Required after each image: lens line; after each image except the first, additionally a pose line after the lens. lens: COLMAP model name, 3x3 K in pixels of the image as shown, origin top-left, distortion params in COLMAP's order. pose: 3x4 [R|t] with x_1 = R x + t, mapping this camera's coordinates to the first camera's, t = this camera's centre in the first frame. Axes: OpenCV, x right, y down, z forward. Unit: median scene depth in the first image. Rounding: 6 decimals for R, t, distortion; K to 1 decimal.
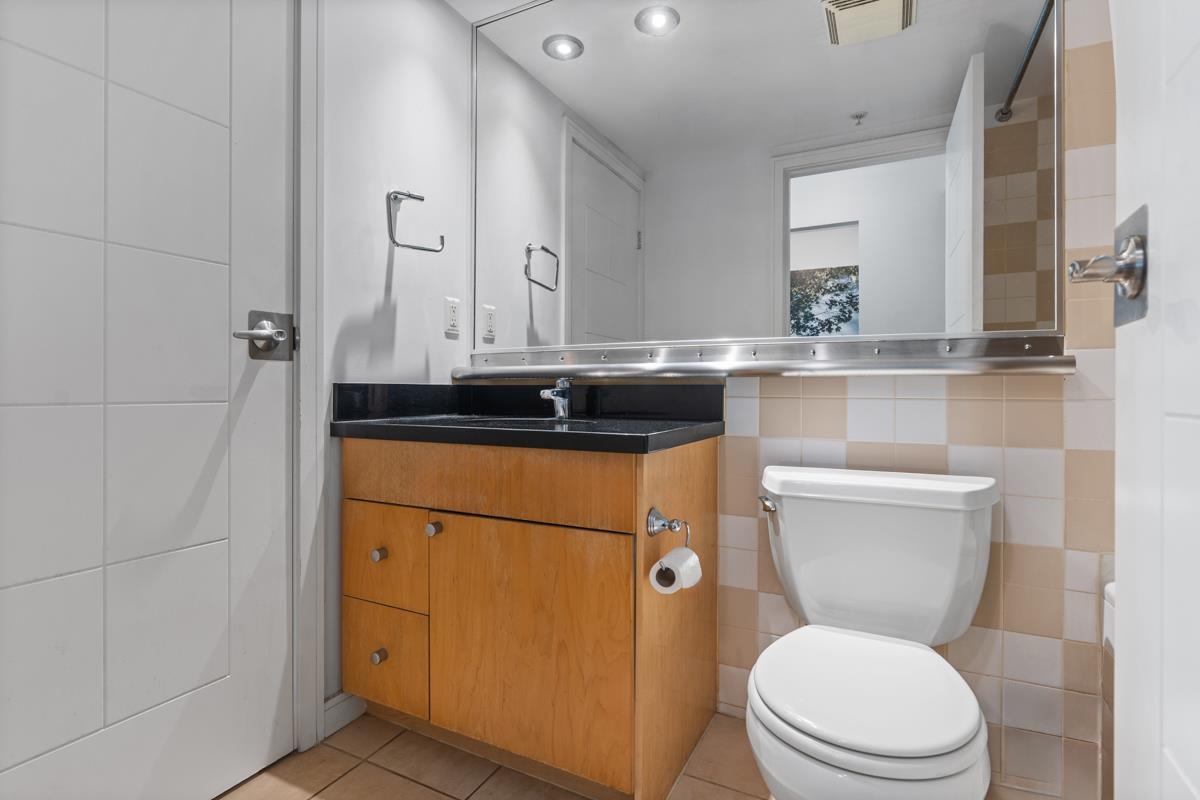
lens RADIAL K [[581.0, 0, 601.0], [0, 581.0, 380.7], [0, 0, 1]] dist [-0.001715, 0.000039]
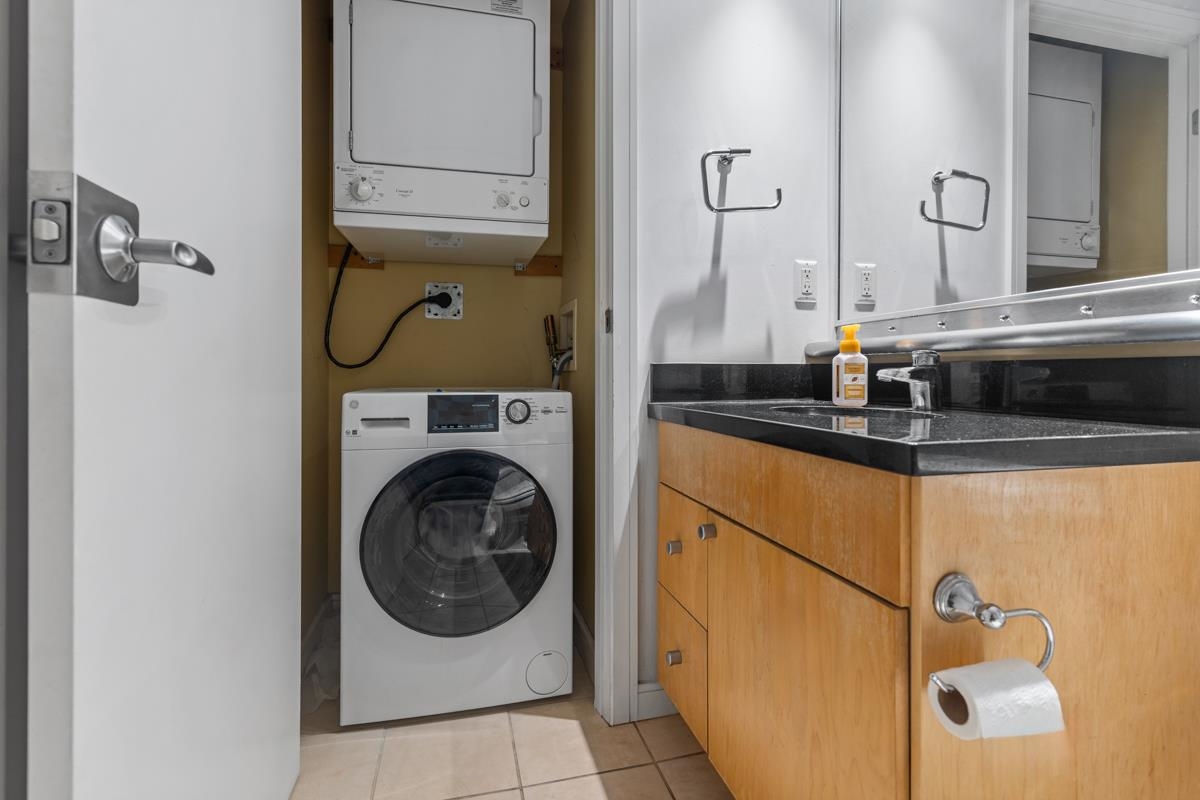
lens RADIAL K [[583.6, 0, 601.8], [0, 583.6, 366.5], [0, 0, 1]] dist [0.002543, 0.000511]
pose [[0.661933, -0.011339, -0.749477, 0.216859], [0.016200, 0.999868, -0.000820, 0.008145], [0.749388, -0.011599, 0.662029, 0.267169]]
